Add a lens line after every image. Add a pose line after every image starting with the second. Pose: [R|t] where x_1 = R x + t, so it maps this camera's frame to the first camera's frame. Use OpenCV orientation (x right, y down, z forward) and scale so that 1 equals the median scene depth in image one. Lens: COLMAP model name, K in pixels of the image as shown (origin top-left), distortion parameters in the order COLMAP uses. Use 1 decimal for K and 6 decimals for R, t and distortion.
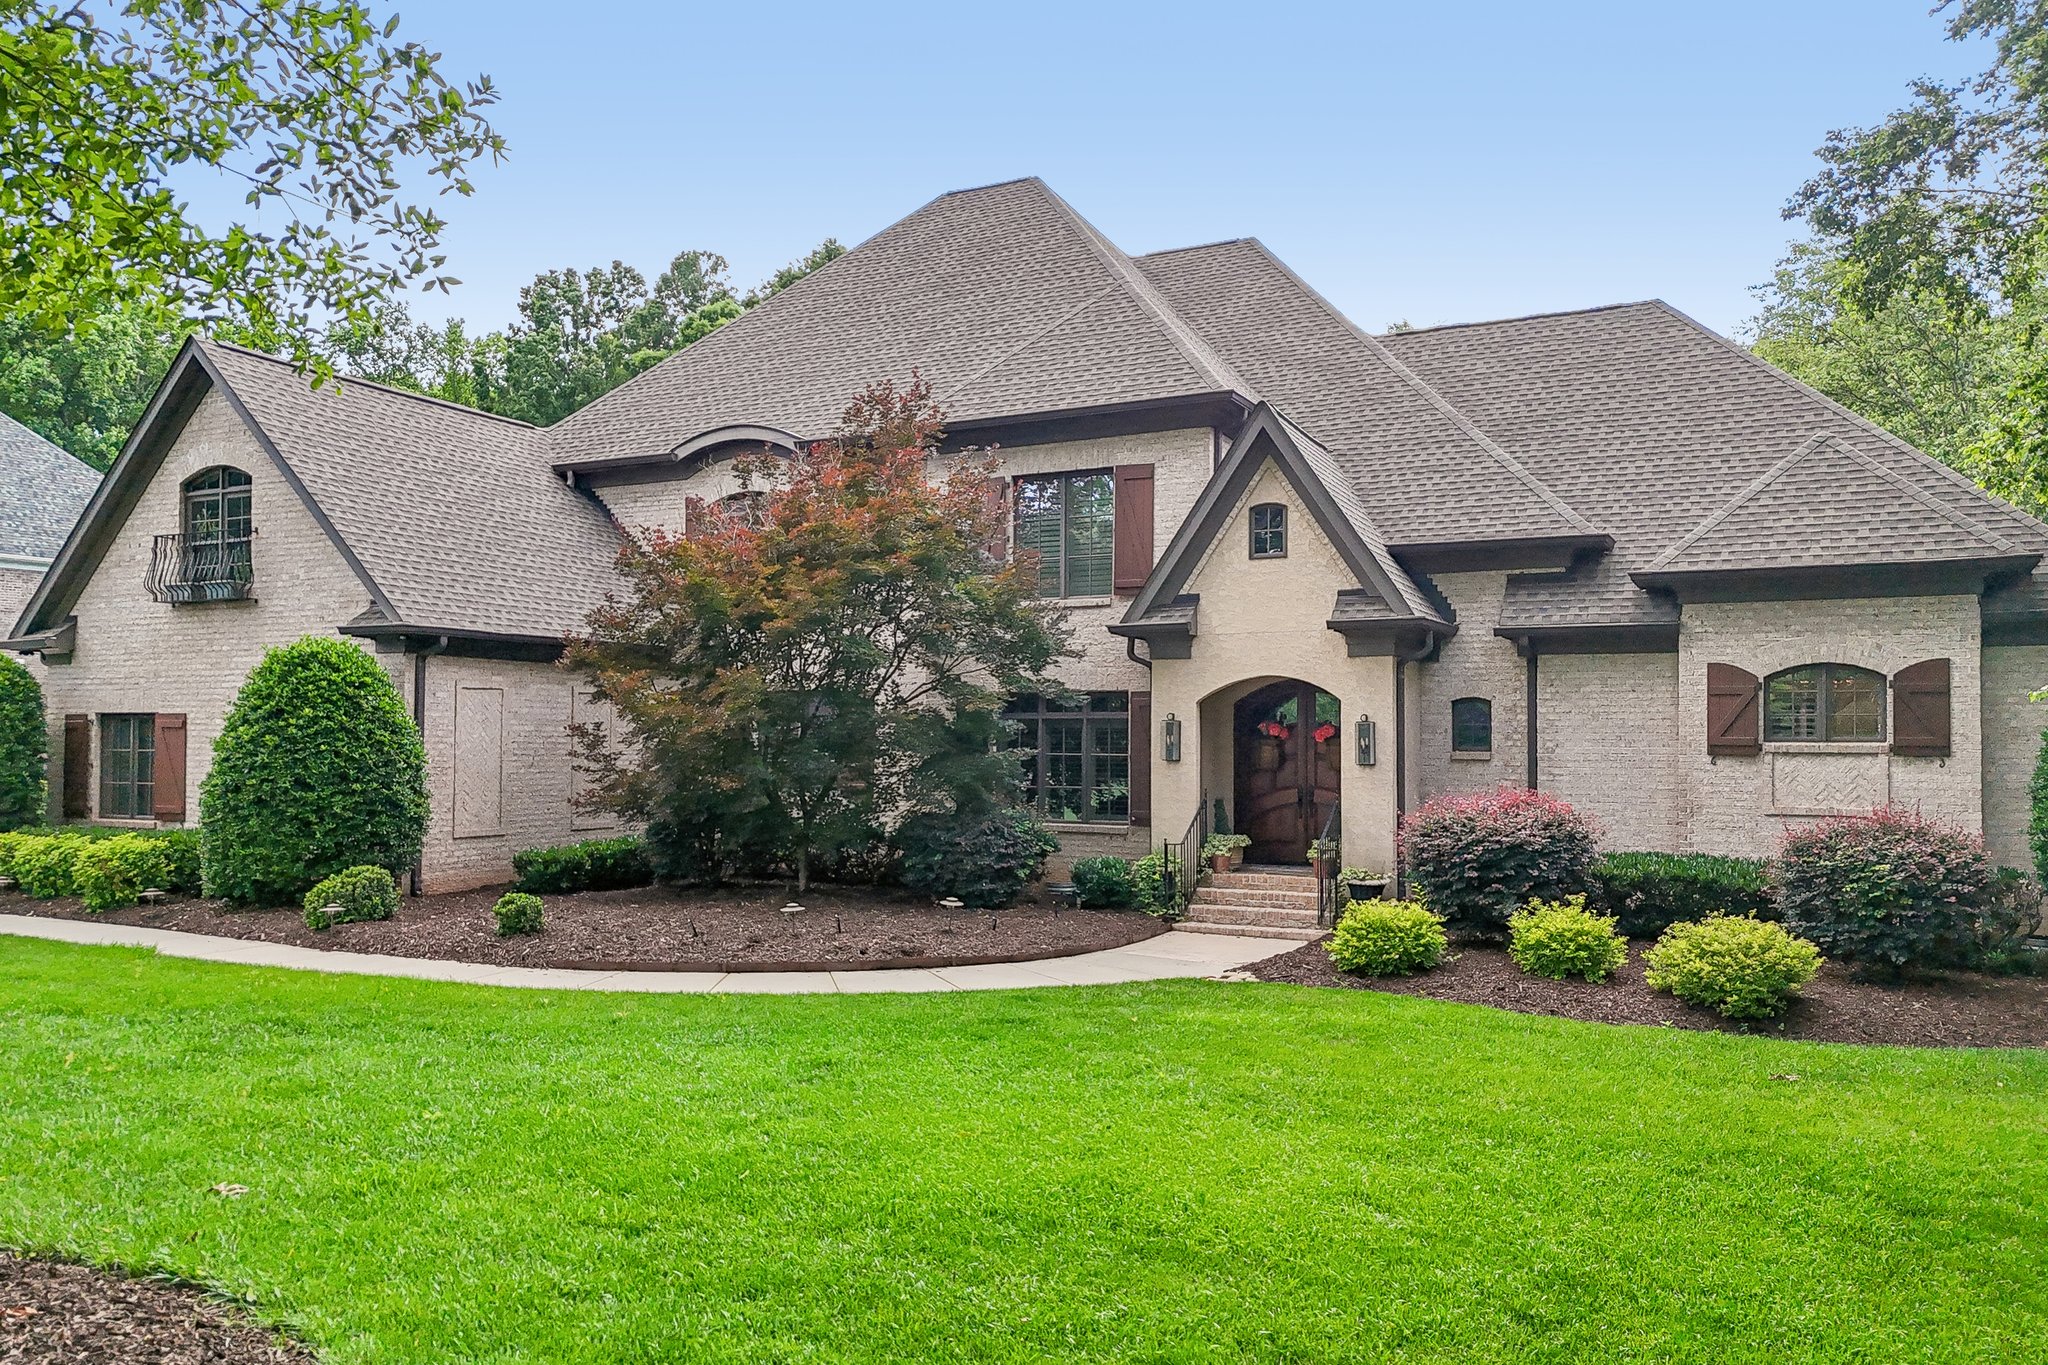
lens RADIAL K [[1510.2, 0, 1019.2], [0, 1510.2, 711.1], [0, 0, 1]] dist [0.068024, -0.054654]
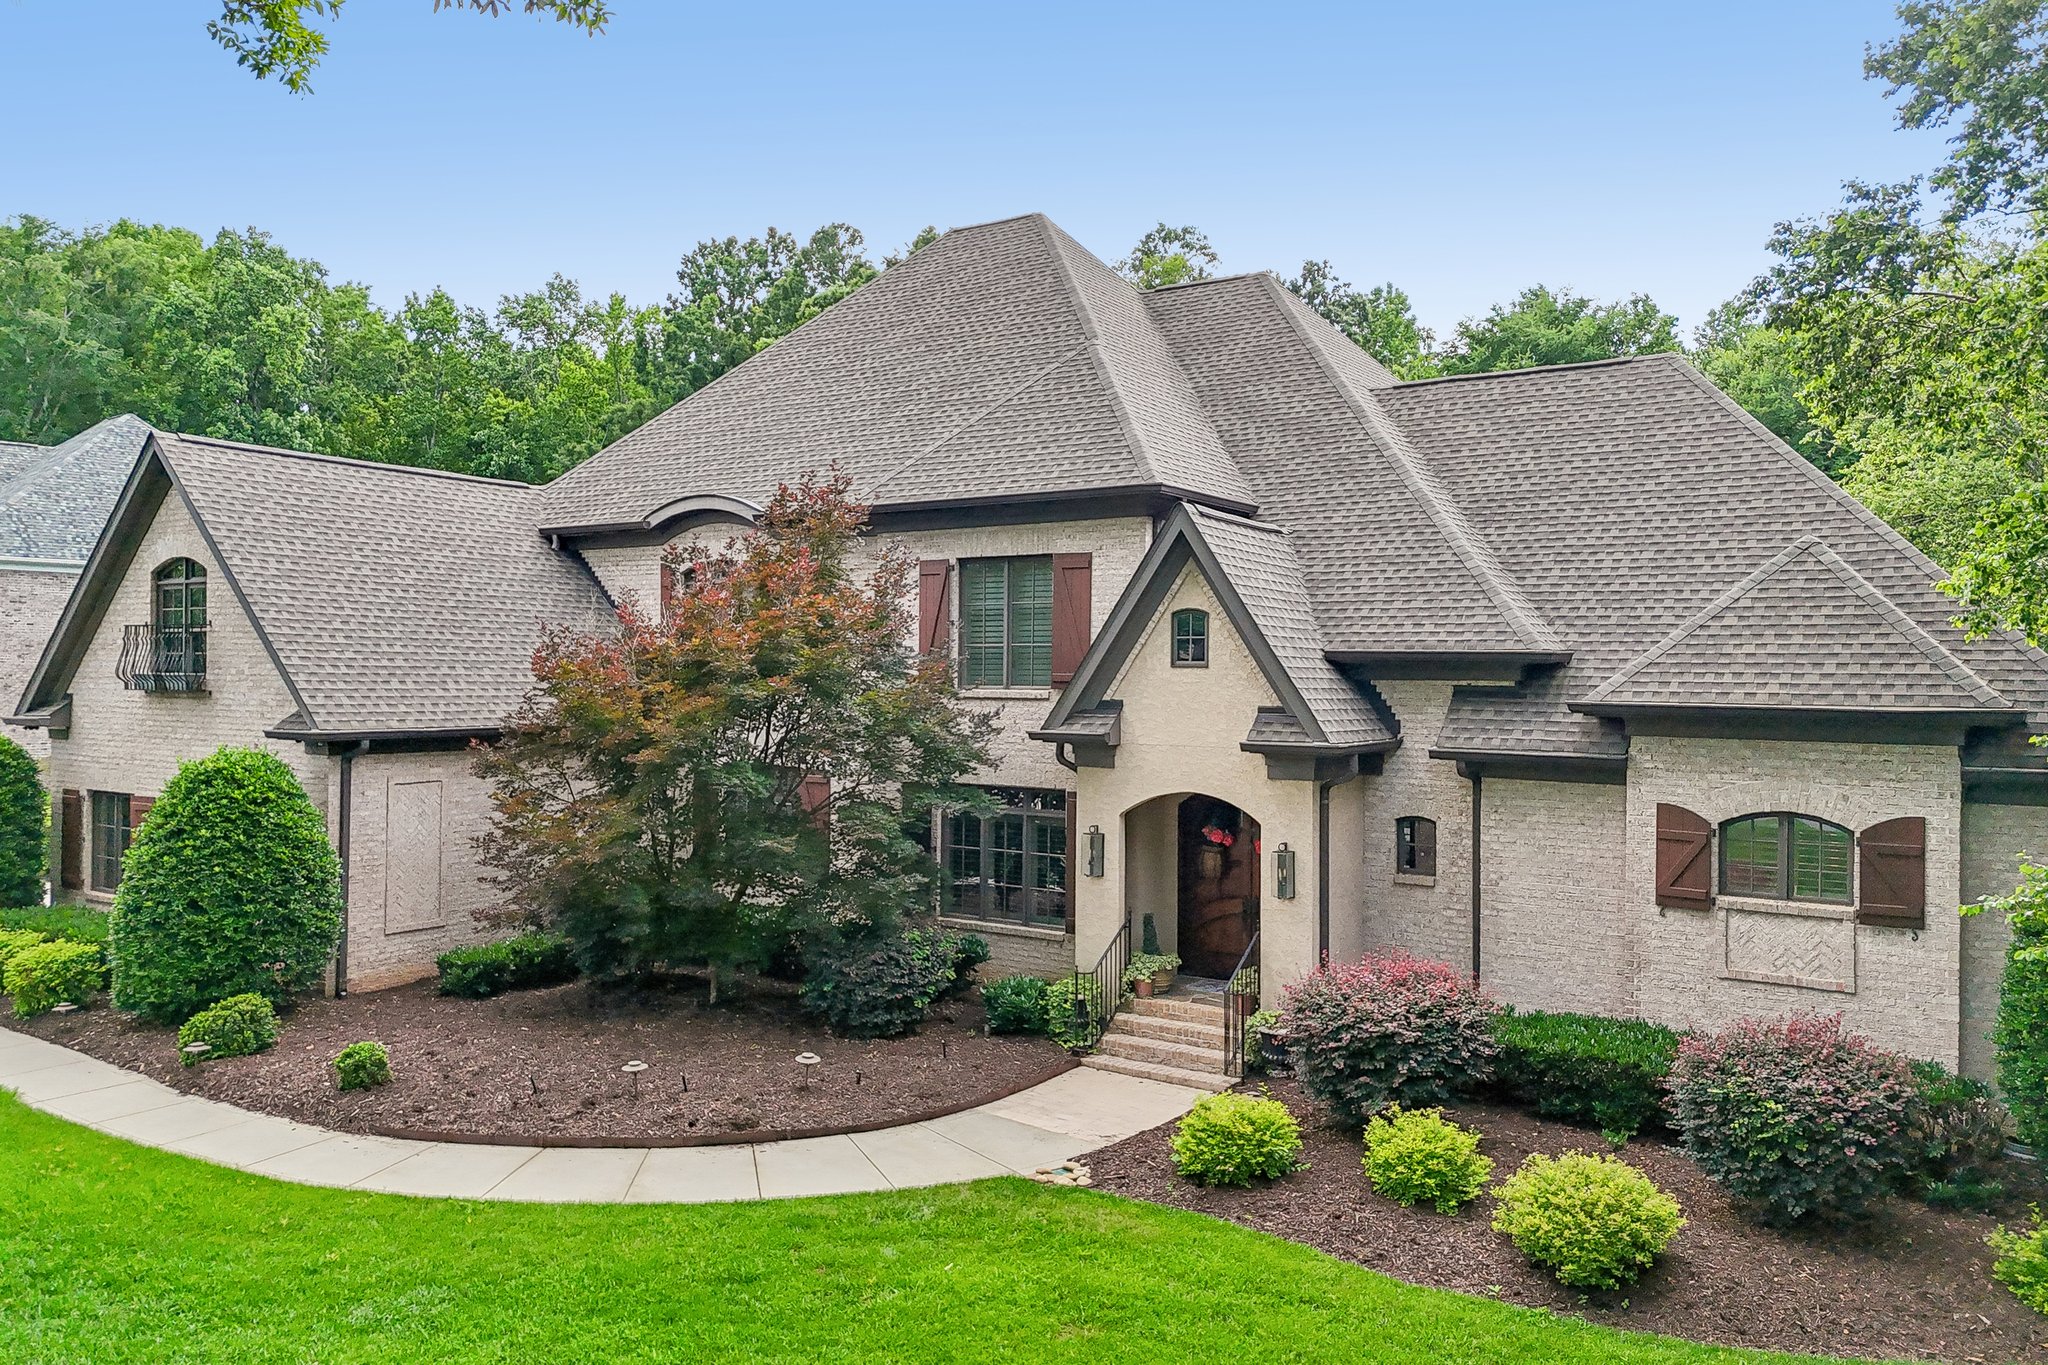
lens RADIAL K [[1499.1, 0, 1025.3], [0, 1499.1, 667.4], [0, 0, 1]] dist [0.067086, -0.053468]
pose [[0.992613, 0.005138, -0.121213, 0.177657], [-0.003146, 0.999857, 0.016622, -0.117280], [0.121281, -0.016117, 0.992487, 0.066964]]
